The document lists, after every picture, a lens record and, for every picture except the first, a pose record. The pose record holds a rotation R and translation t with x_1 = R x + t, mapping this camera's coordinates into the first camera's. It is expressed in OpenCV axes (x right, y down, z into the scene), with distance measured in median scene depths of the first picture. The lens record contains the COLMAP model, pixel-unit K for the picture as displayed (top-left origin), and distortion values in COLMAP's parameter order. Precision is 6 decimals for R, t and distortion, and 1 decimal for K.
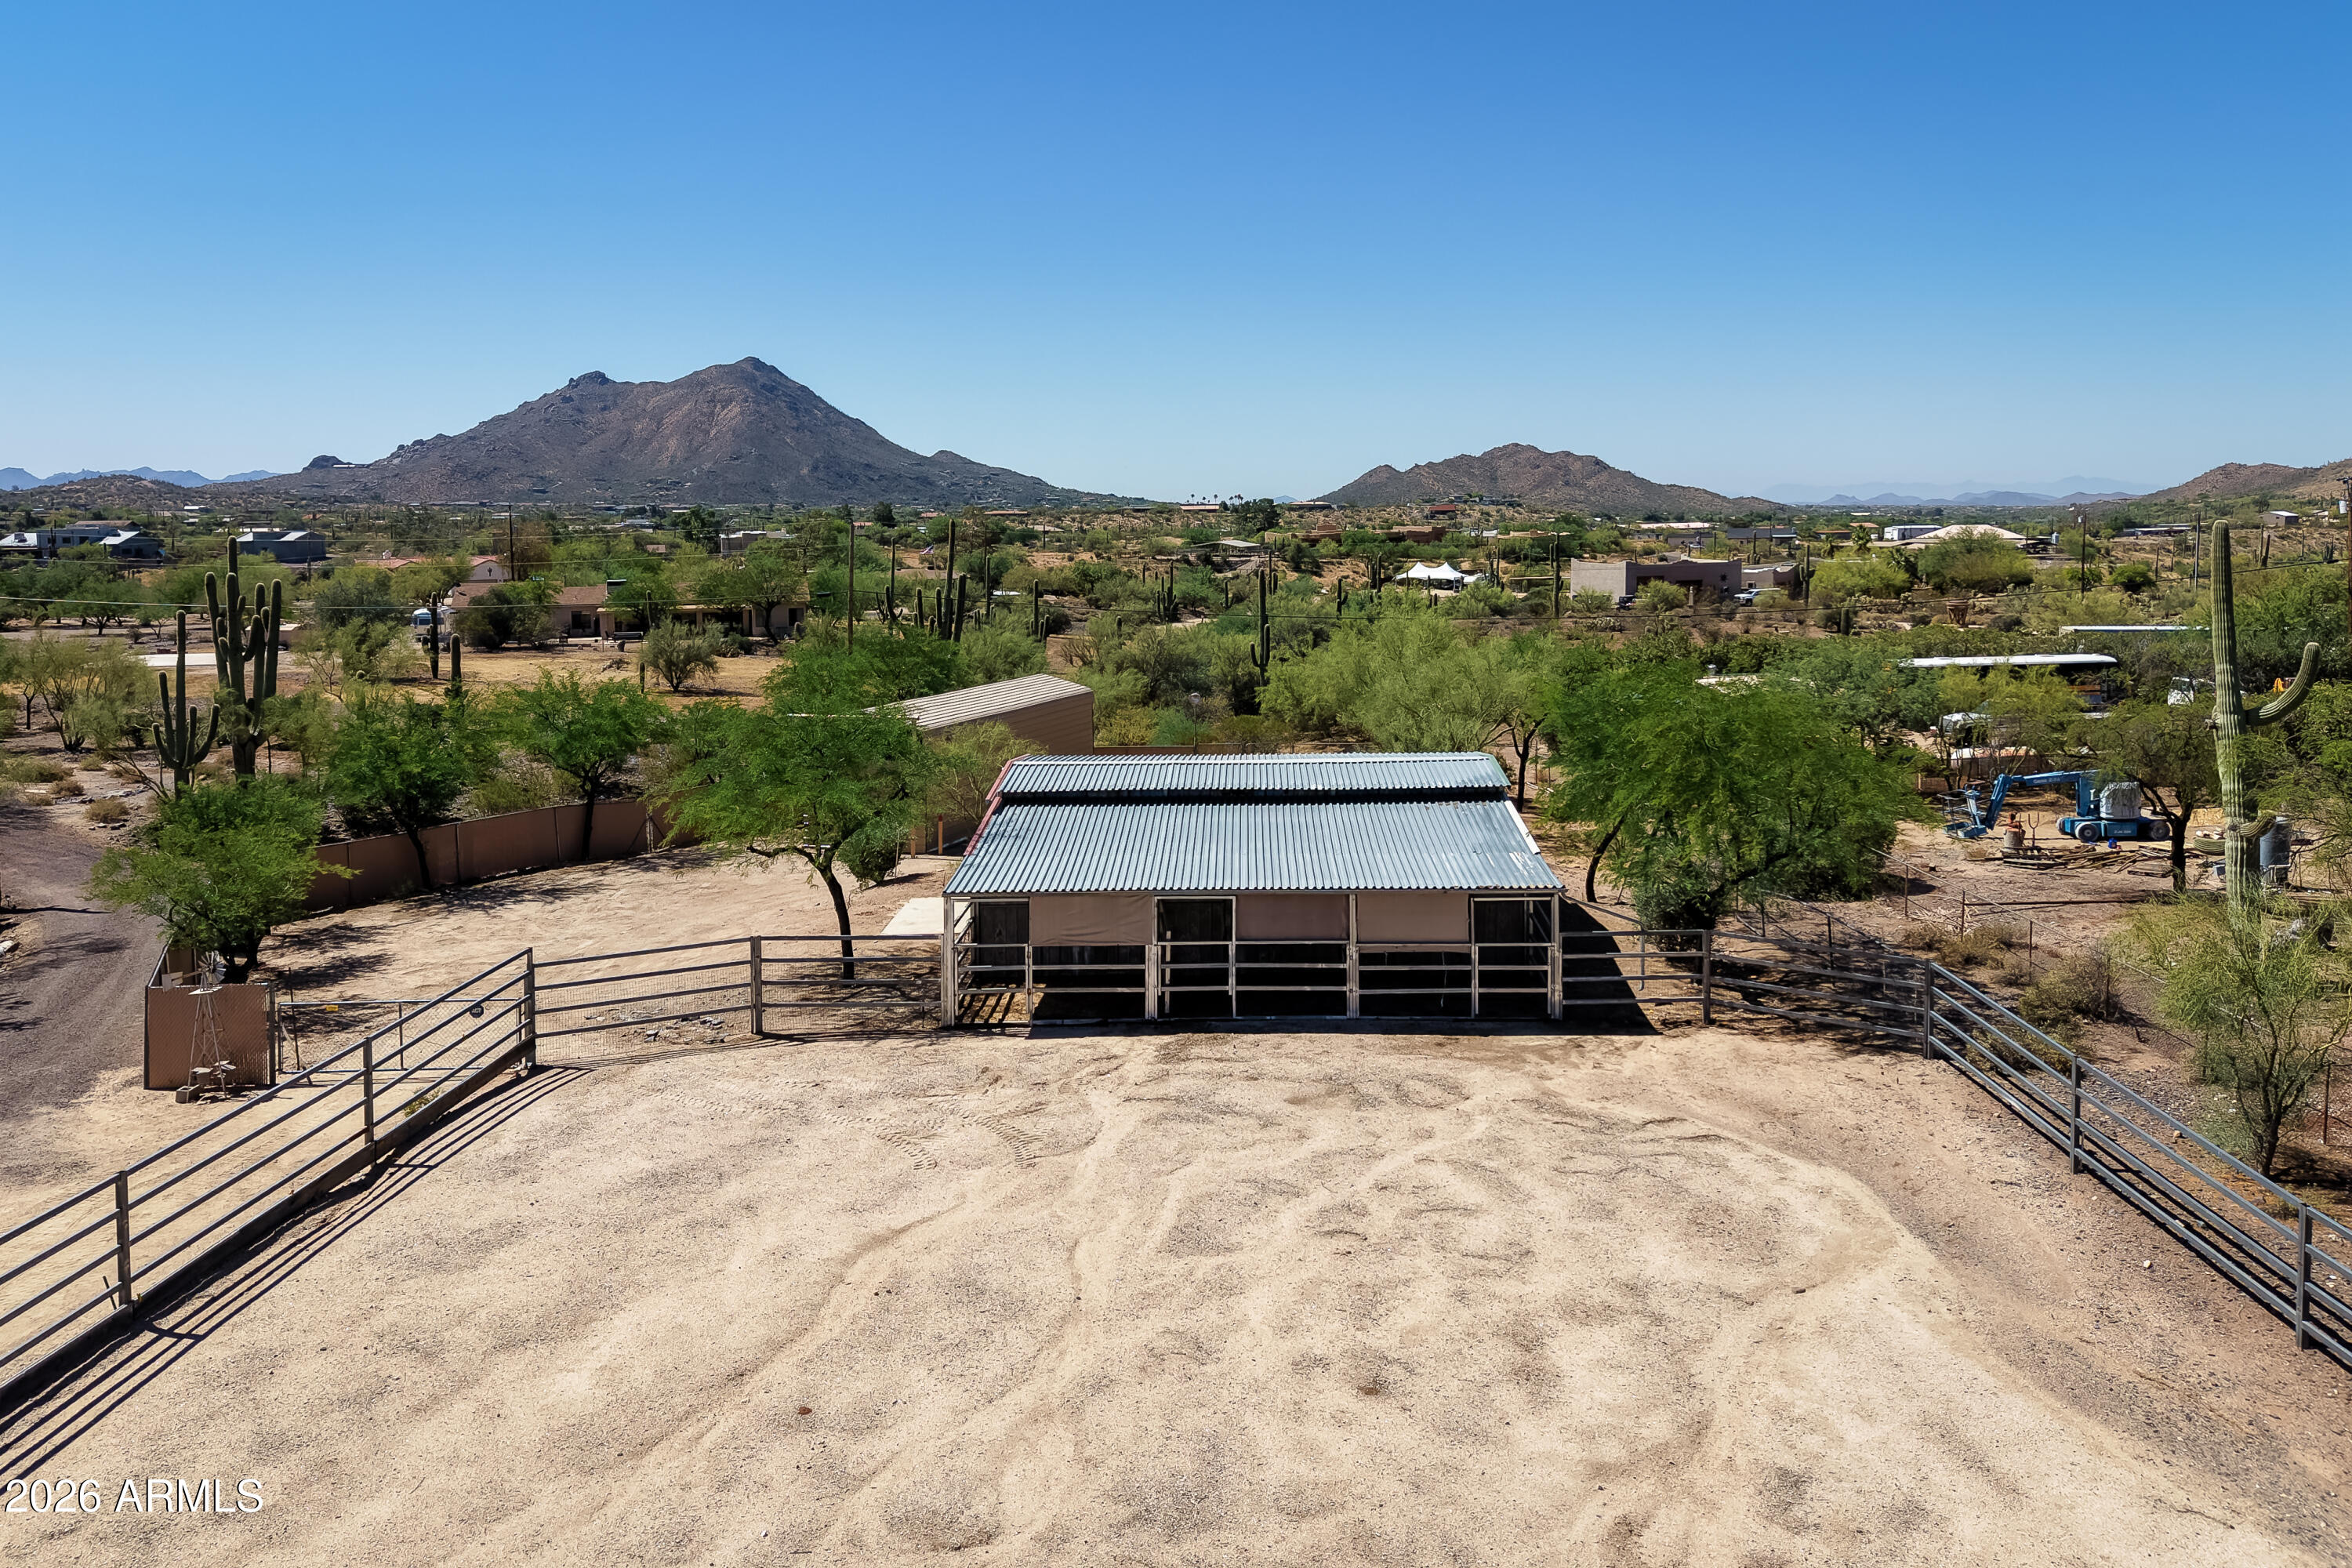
lens RADIAL K [[1703.3, 0, 1172.1], [0, 1703.3, 628.1], [0, 0, 1]] dist [0.040576, -0.046360]
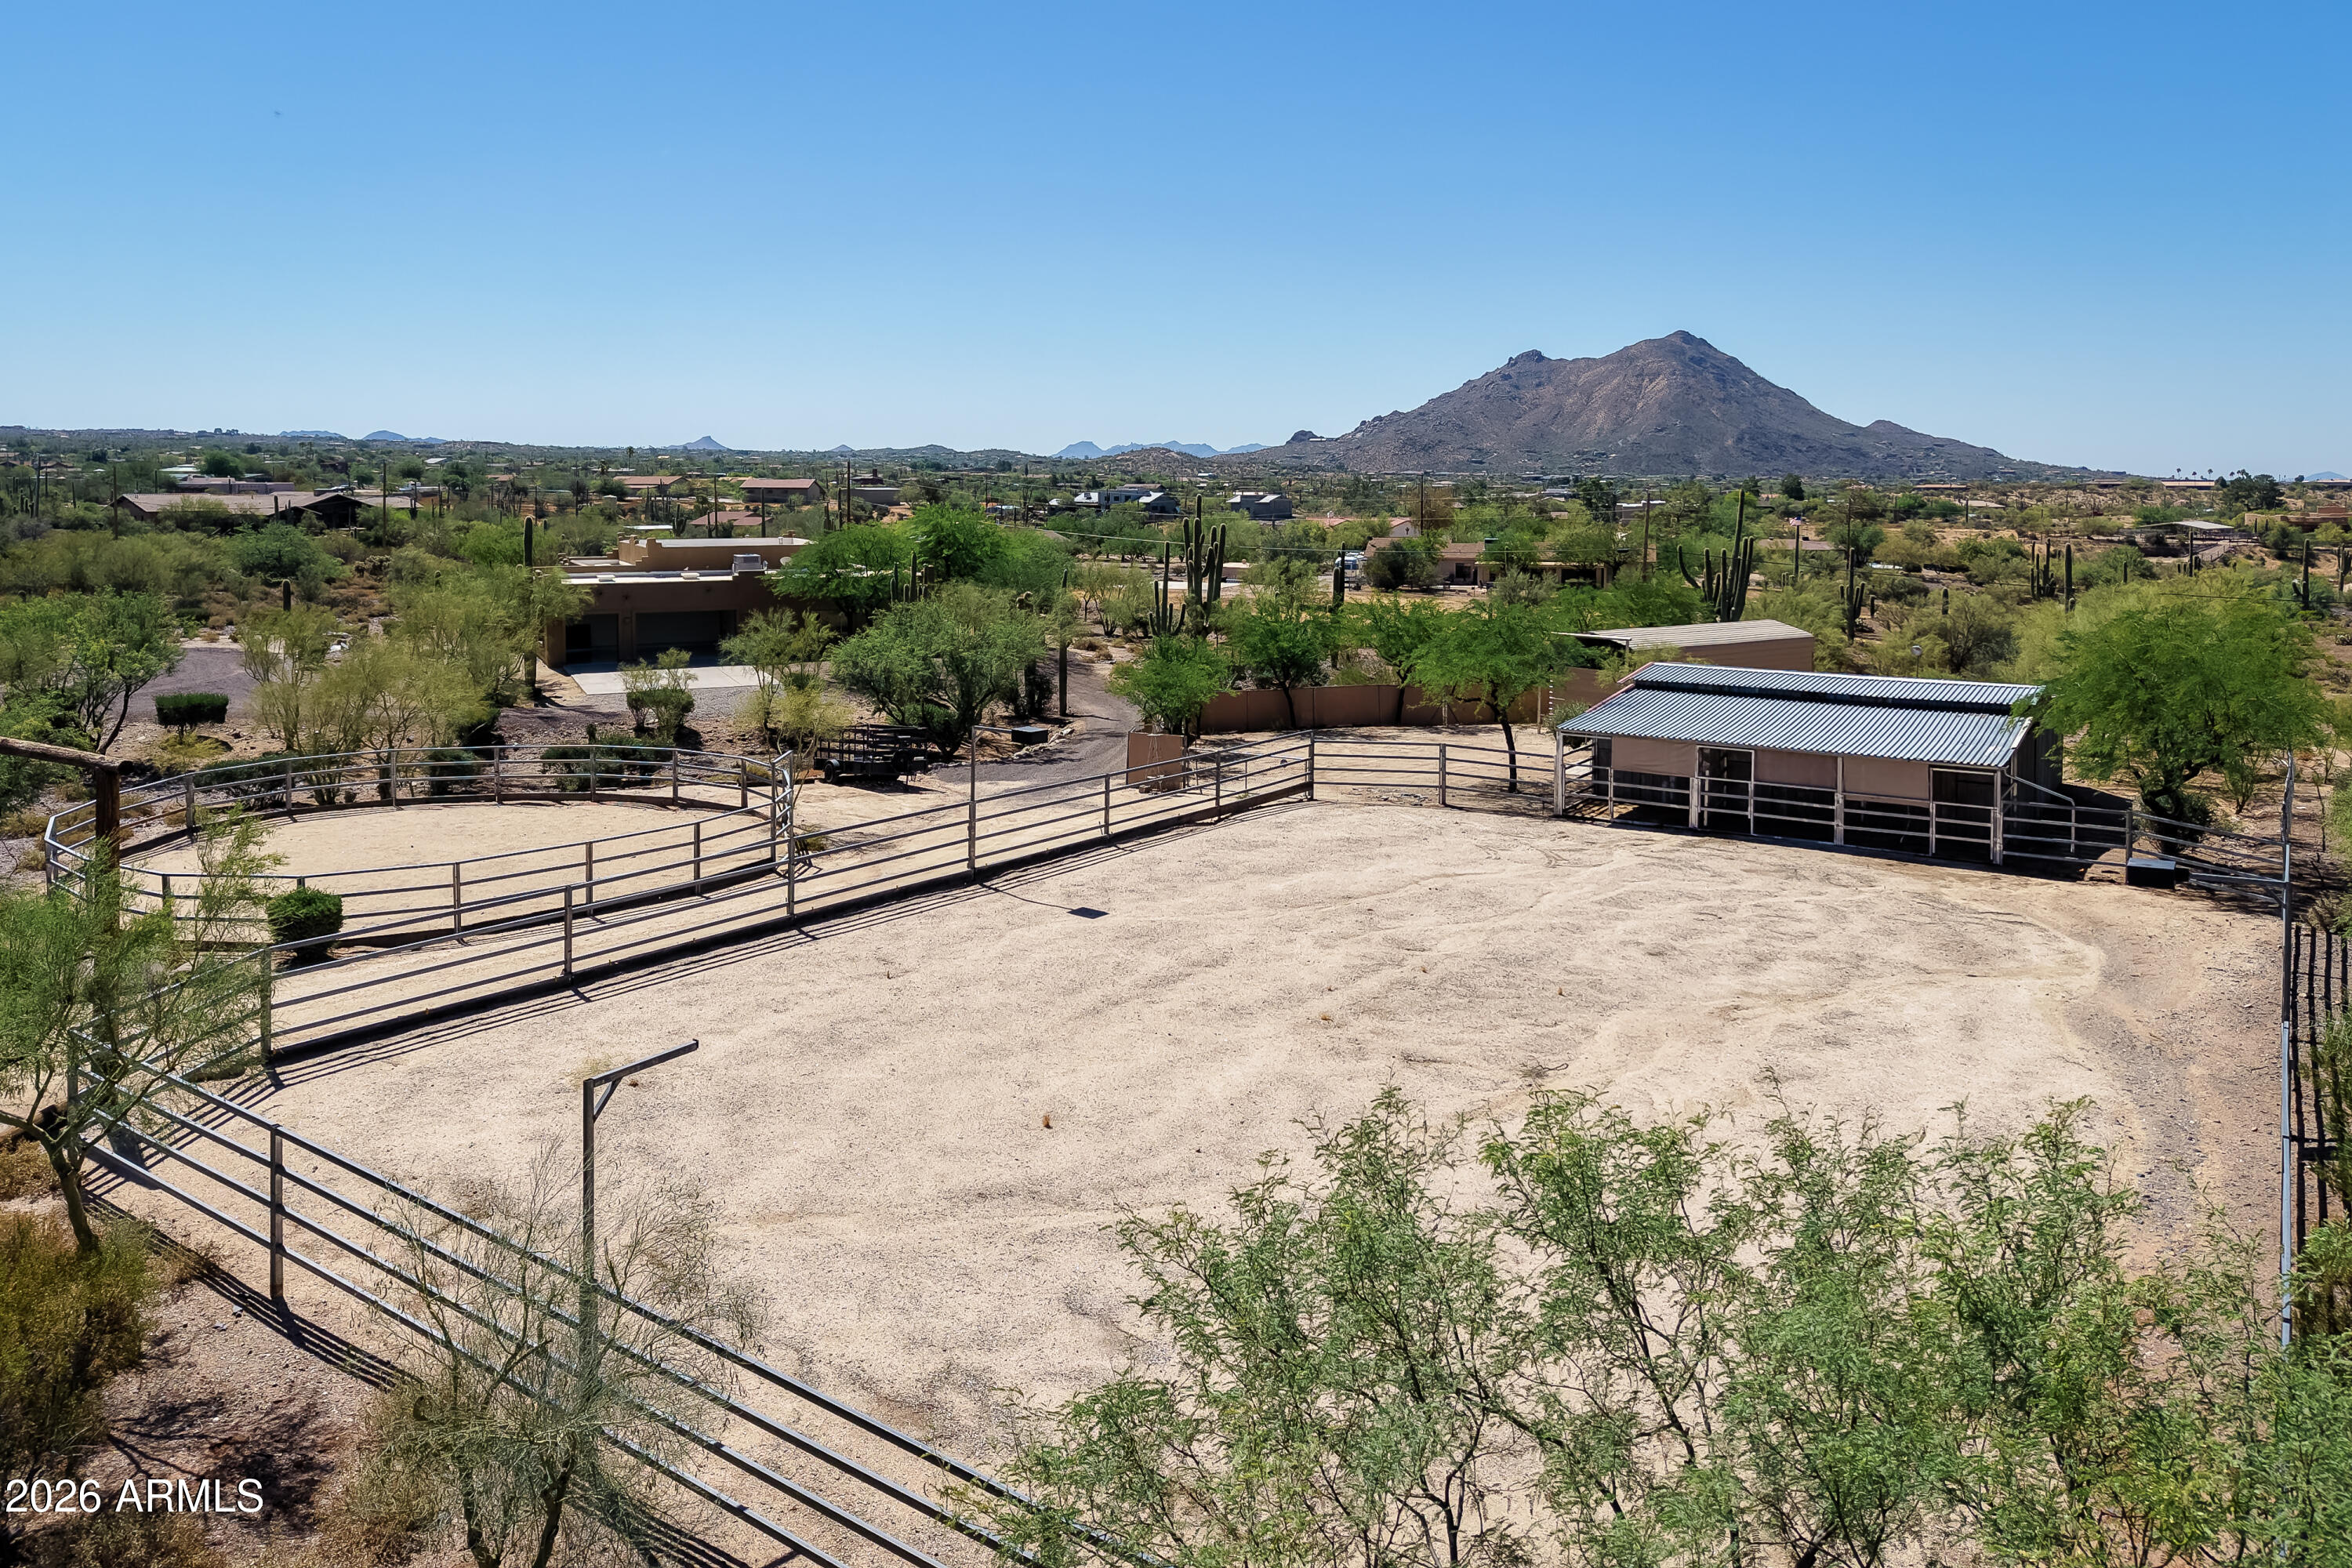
lens RADIAL K [[1703.3, 0, 1183.4], [0, 1703.3, 767.2], [0, 0, 1]] dist [0.040576, -0.046360]
pose [[0.859976, 0.098188, -0.500800, 0.223196], [-0.049230, 0.992701, 0.110094, 0.021193], [0.507955, -0.070024, 0.858533, -0.326914]]
